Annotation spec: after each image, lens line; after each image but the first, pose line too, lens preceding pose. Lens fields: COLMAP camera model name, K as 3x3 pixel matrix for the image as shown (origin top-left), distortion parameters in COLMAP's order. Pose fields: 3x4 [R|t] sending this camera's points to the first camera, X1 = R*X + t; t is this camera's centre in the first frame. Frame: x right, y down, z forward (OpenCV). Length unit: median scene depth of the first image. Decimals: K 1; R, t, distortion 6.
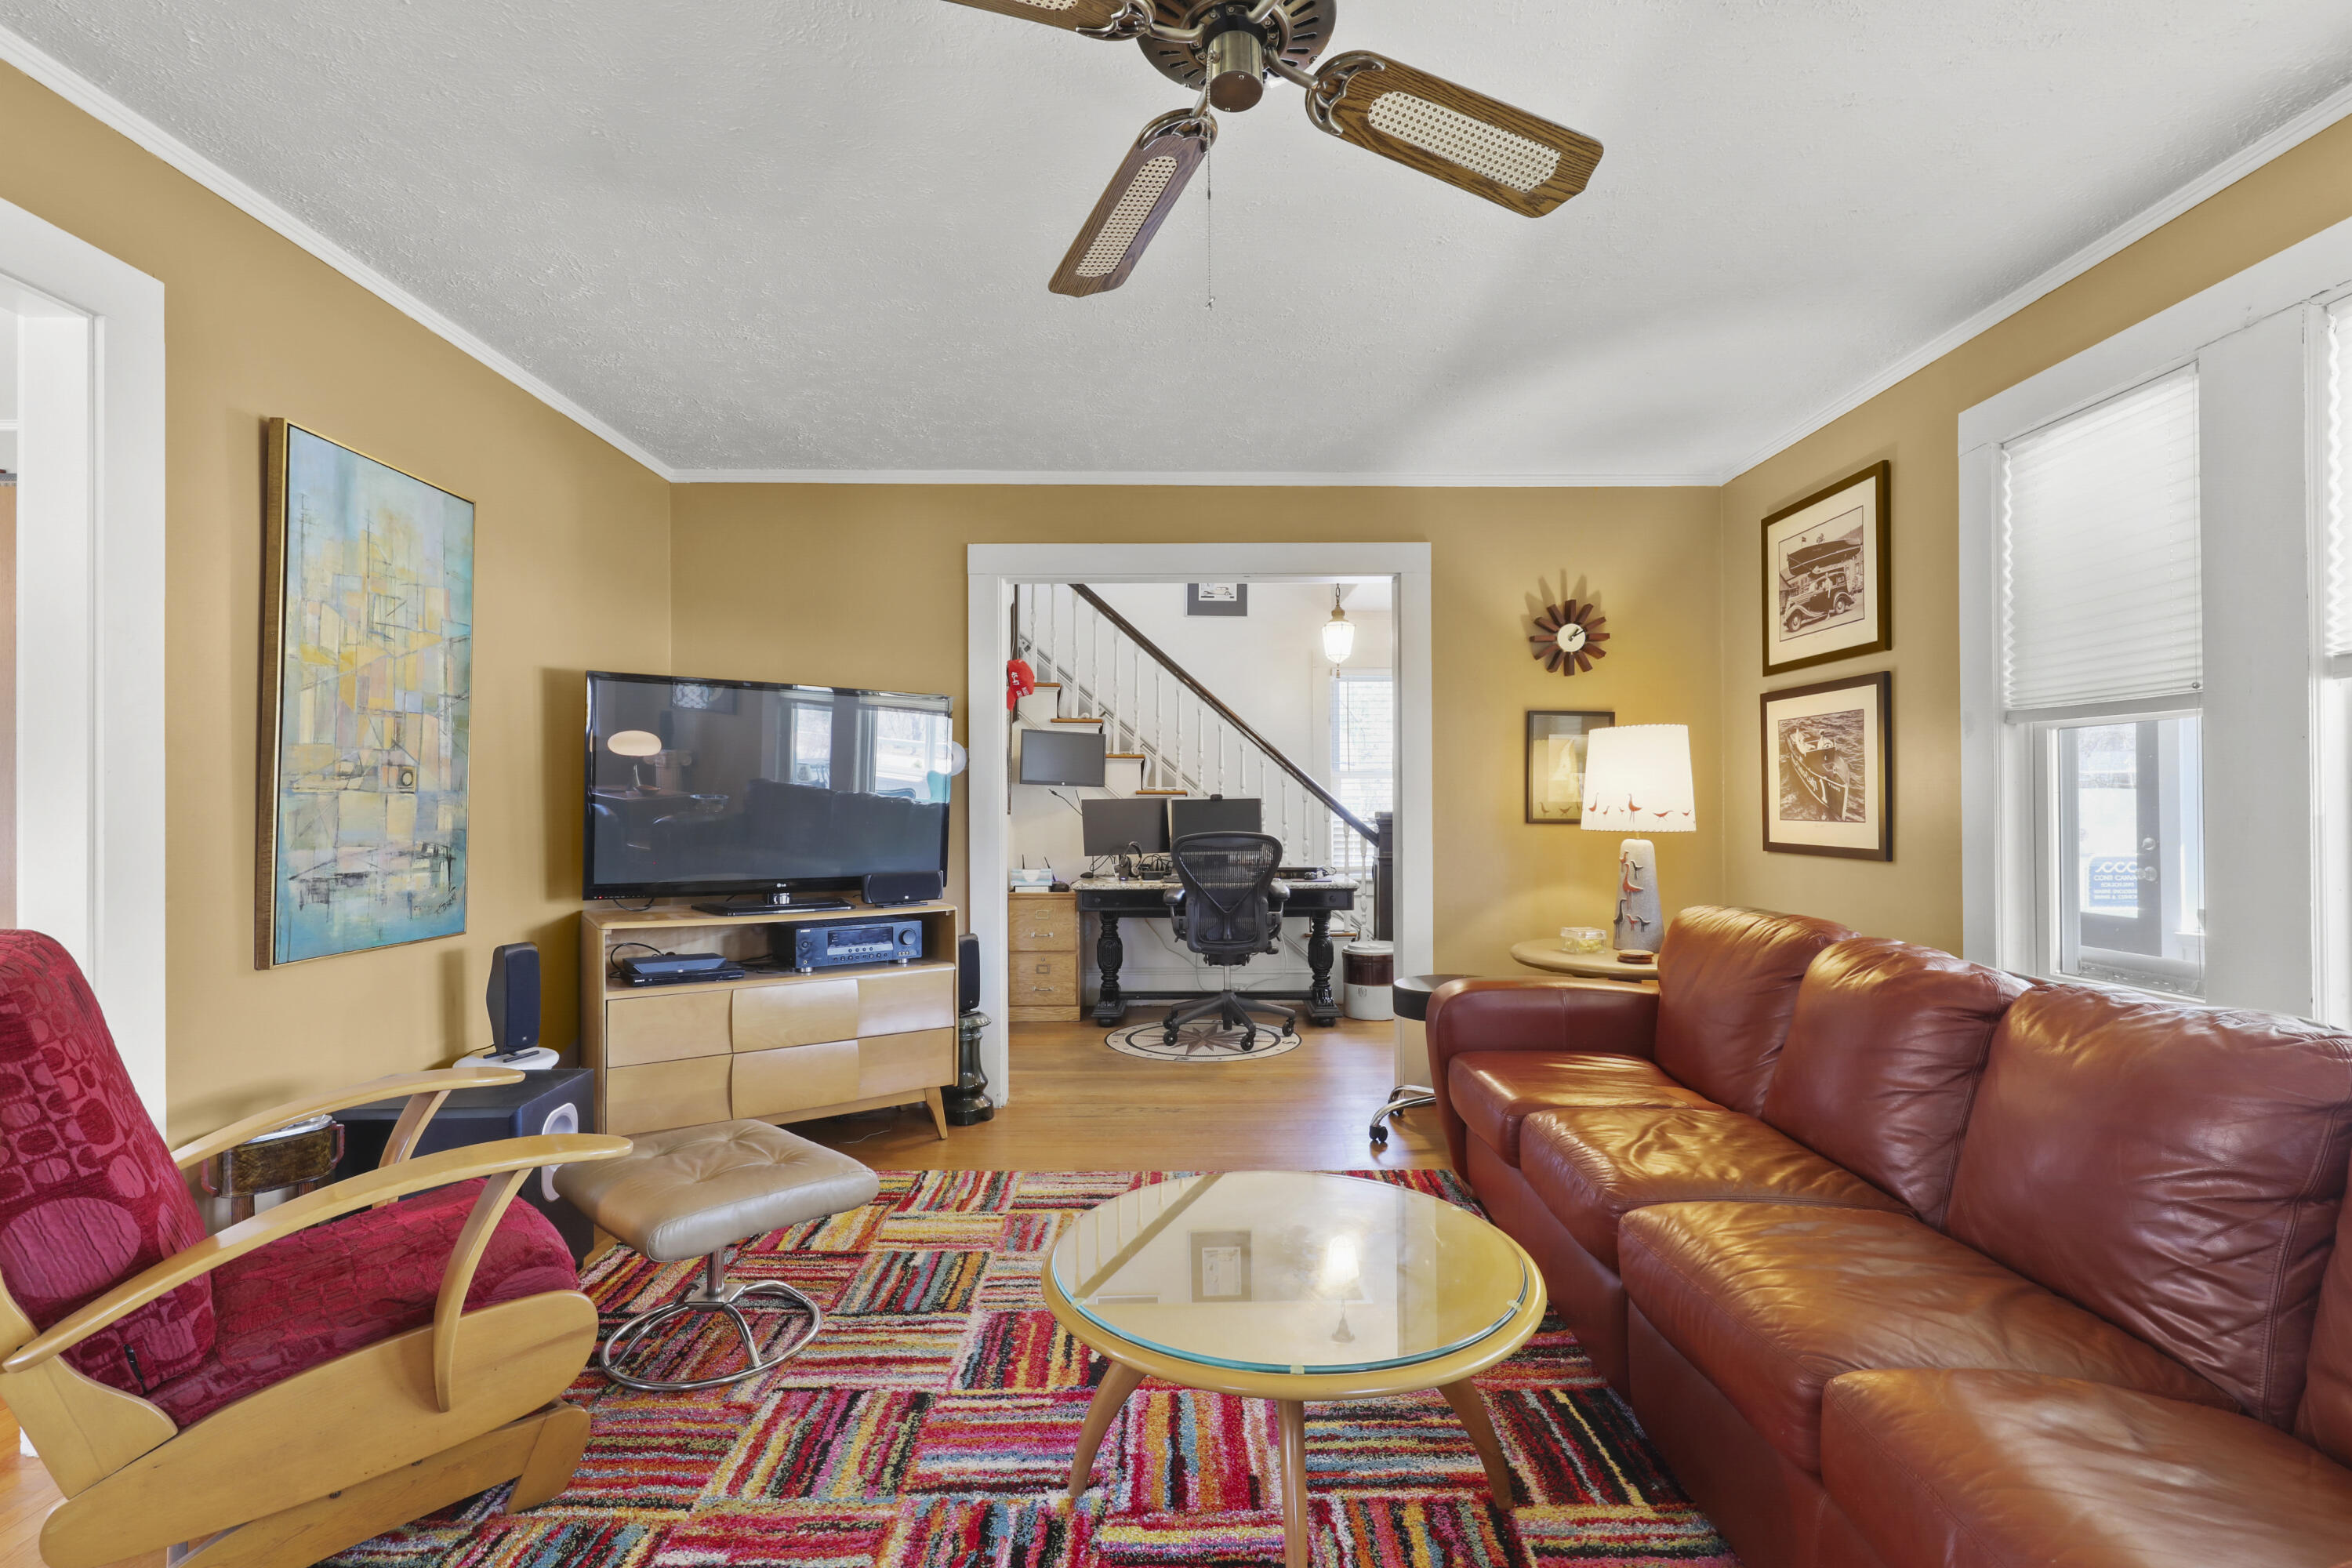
lens RADIAL K [[1065.7, 0, 1184.6], [0, 1065.7, 801.5], [0, 0, 1]] dist [0.000374, -0.000392]
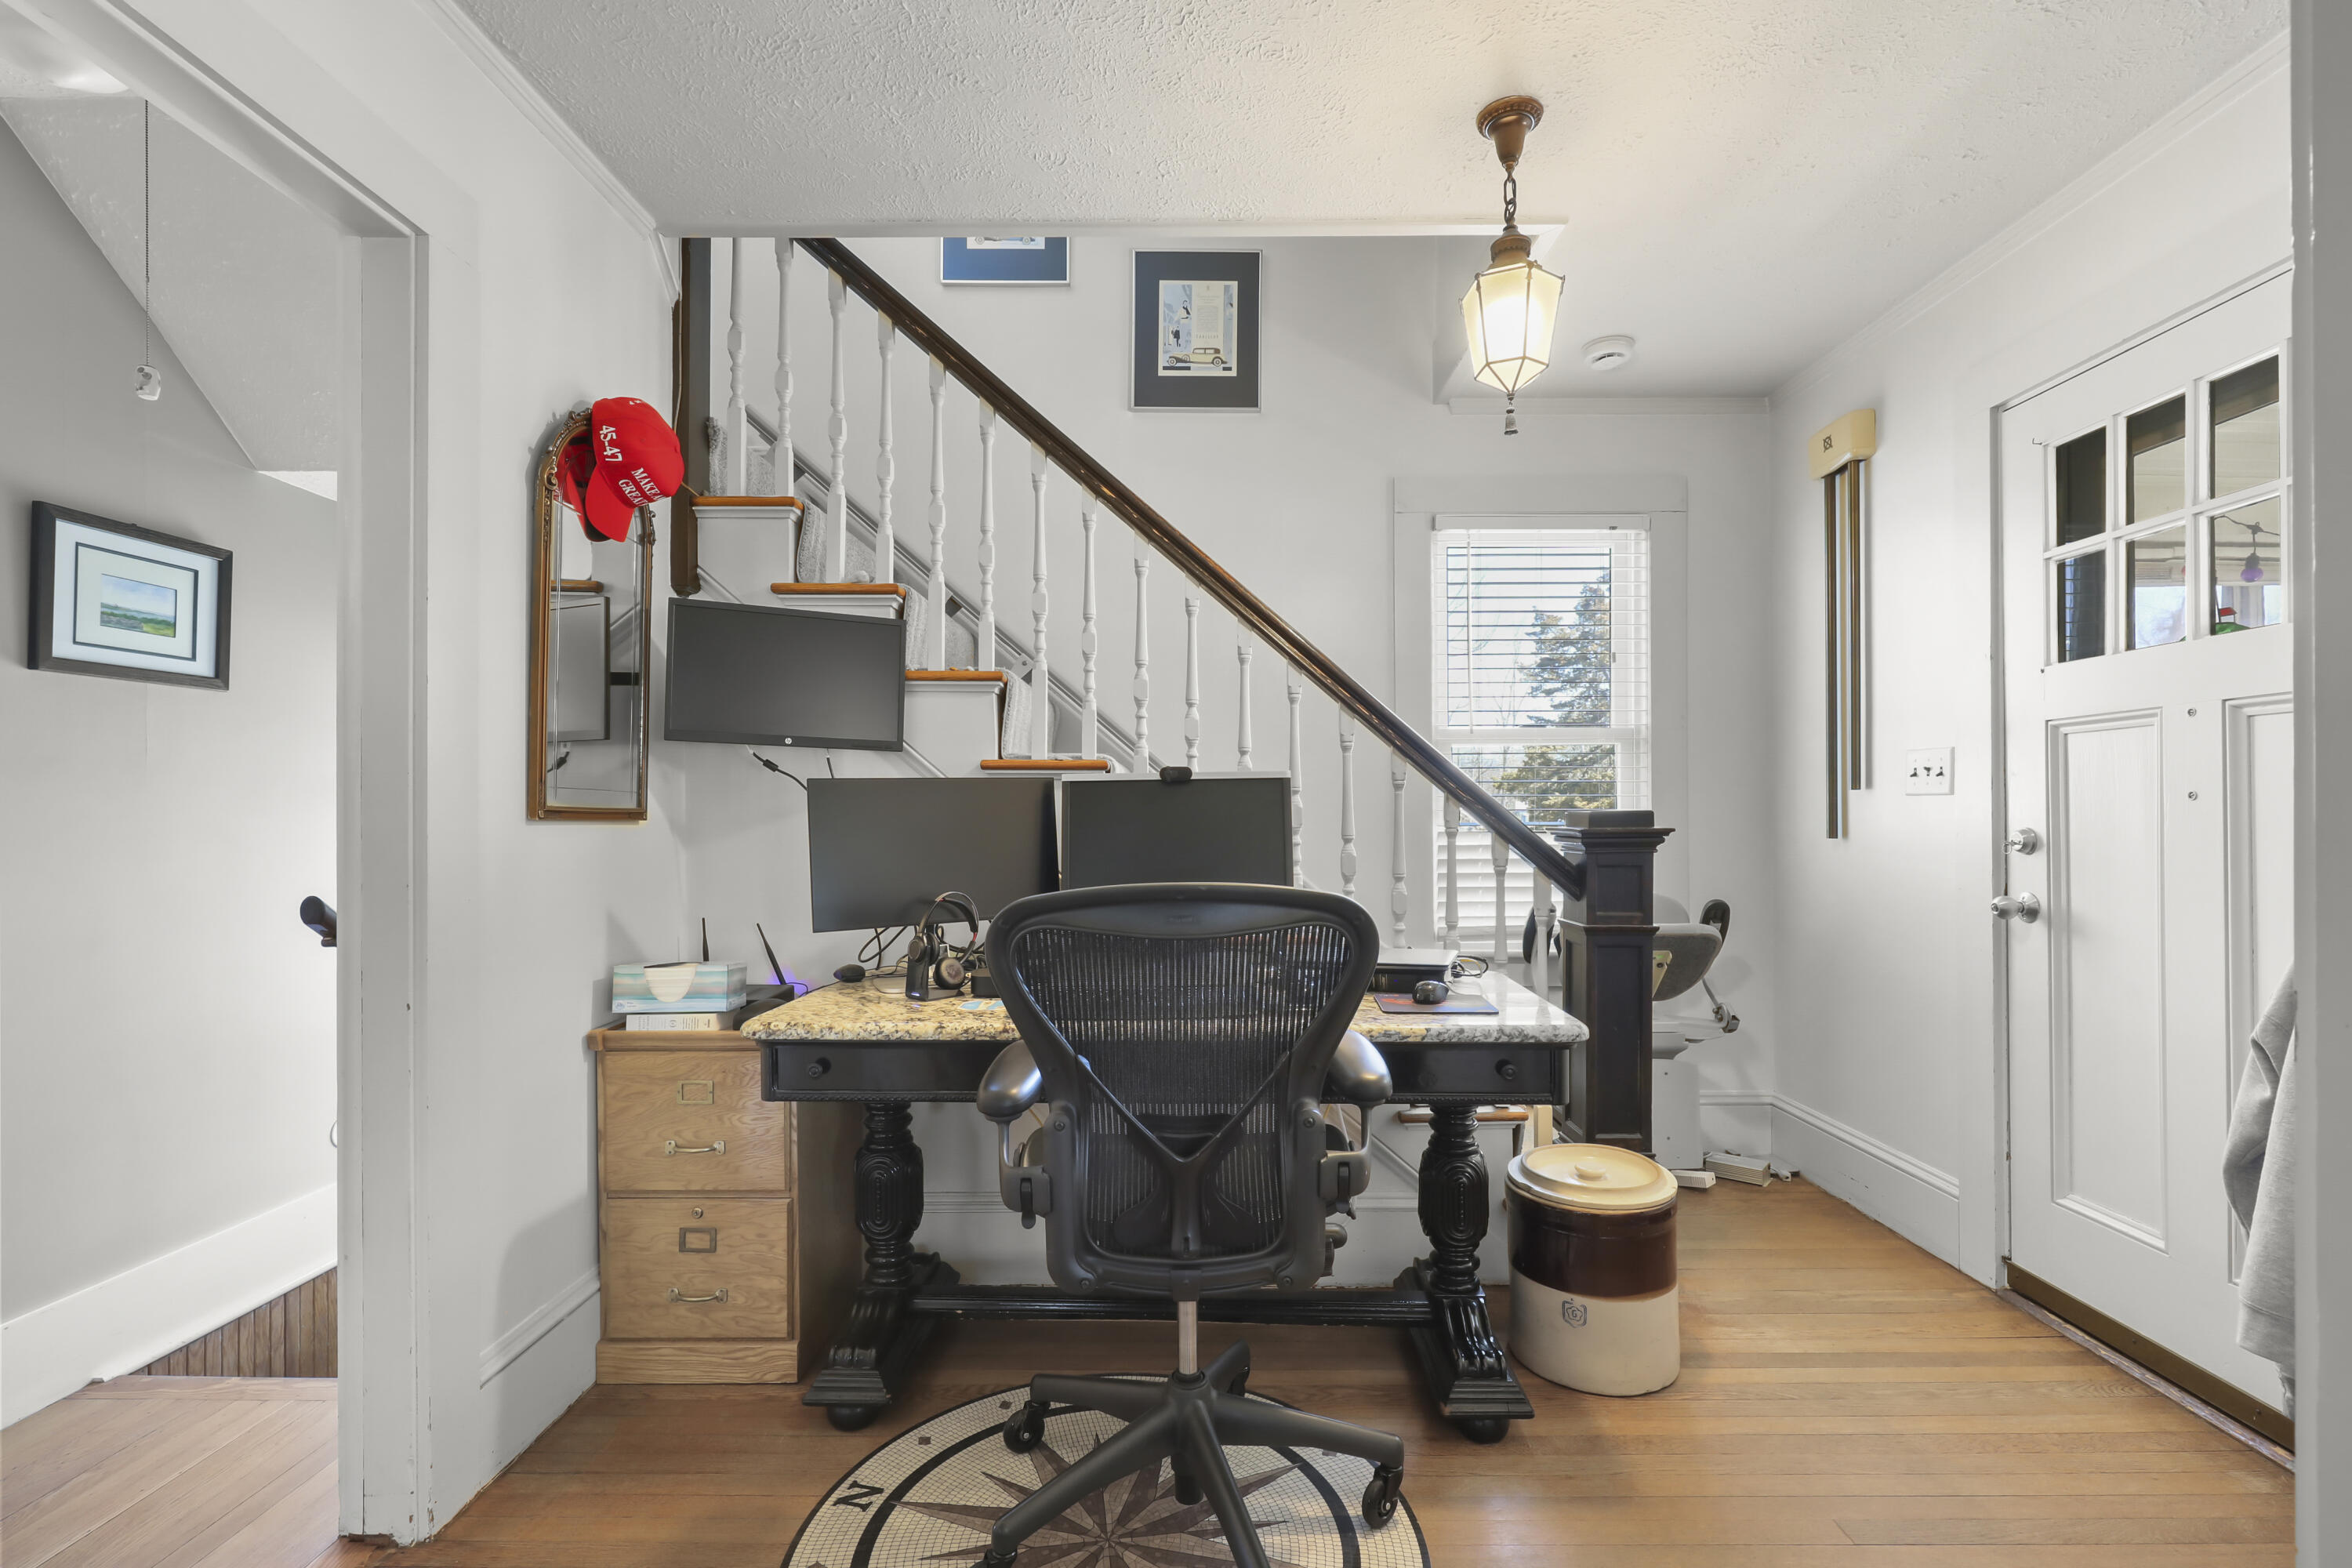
lens RADIAL K [[1065.7, 0, 1176.3], [0, 1065.7, 798.6], [0, 0, 1]] dist [0.000374, -0.000392]
pose [[0.999642, -0.001416, -0.026715, 0.039847], [0.001335, 0.999994, -0.003036, 0.006295], [0.026719, 0.002999, 0.999638, 0.604400]]
